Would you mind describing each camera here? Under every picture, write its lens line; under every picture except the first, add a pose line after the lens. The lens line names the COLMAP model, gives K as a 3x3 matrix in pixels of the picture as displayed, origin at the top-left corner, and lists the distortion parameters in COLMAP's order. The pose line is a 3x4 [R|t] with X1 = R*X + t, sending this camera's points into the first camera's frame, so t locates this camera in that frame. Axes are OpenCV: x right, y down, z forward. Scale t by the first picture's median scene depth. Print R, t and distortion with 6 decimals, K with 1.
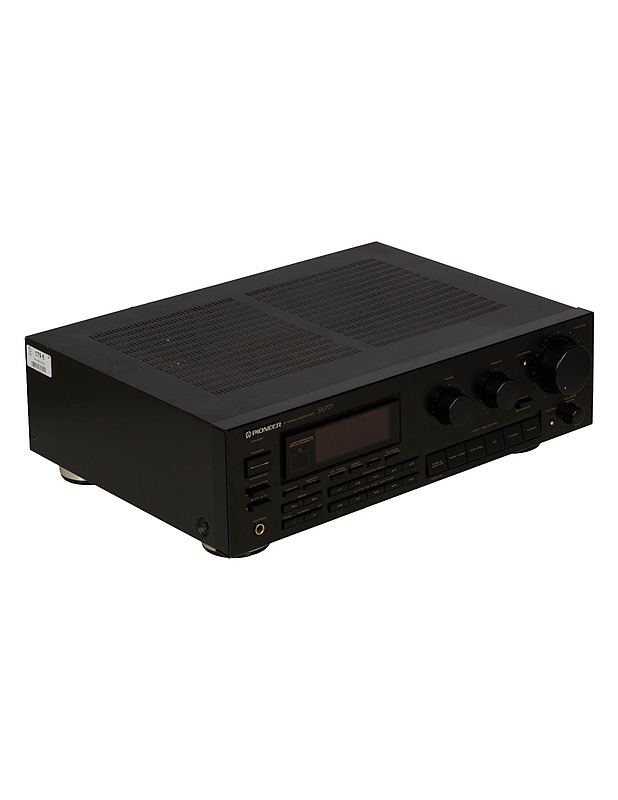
lens RADIAL K [[2082.8, 0, 309.0], [0, 2082.8, 400.0], [0, 0, 1]] dist [0.035355, 0.061527]
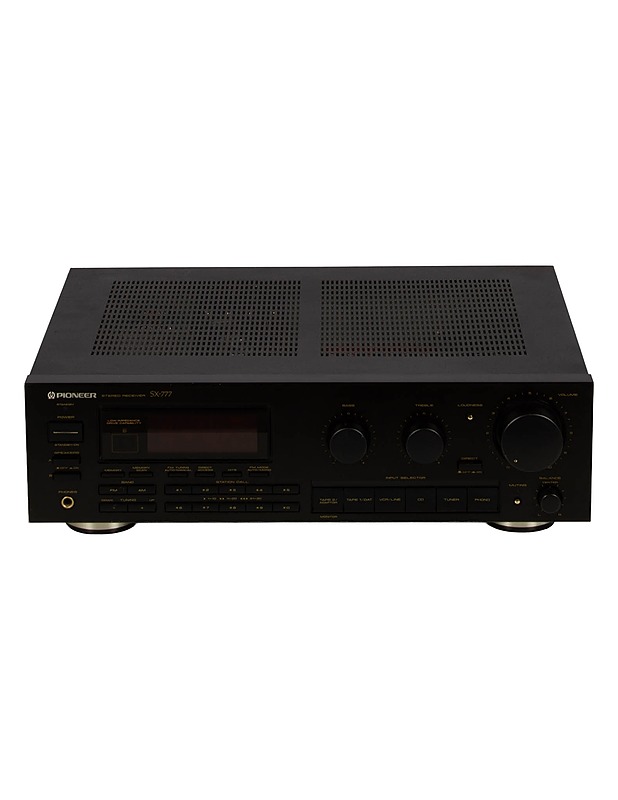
lens RADIAL K [[2082.8, 0, 309.0], [0, 2082.8, 400.0], [0, 0, 1]] dist [0.035355, 0.061527]
pose [[0.751390, 0.313724, -0.580509, 0.533135], [-0.239709, 0.949422, 0.202824, -0.175676], [0.614779, -0.013246, 0.788589, 0.368560]]
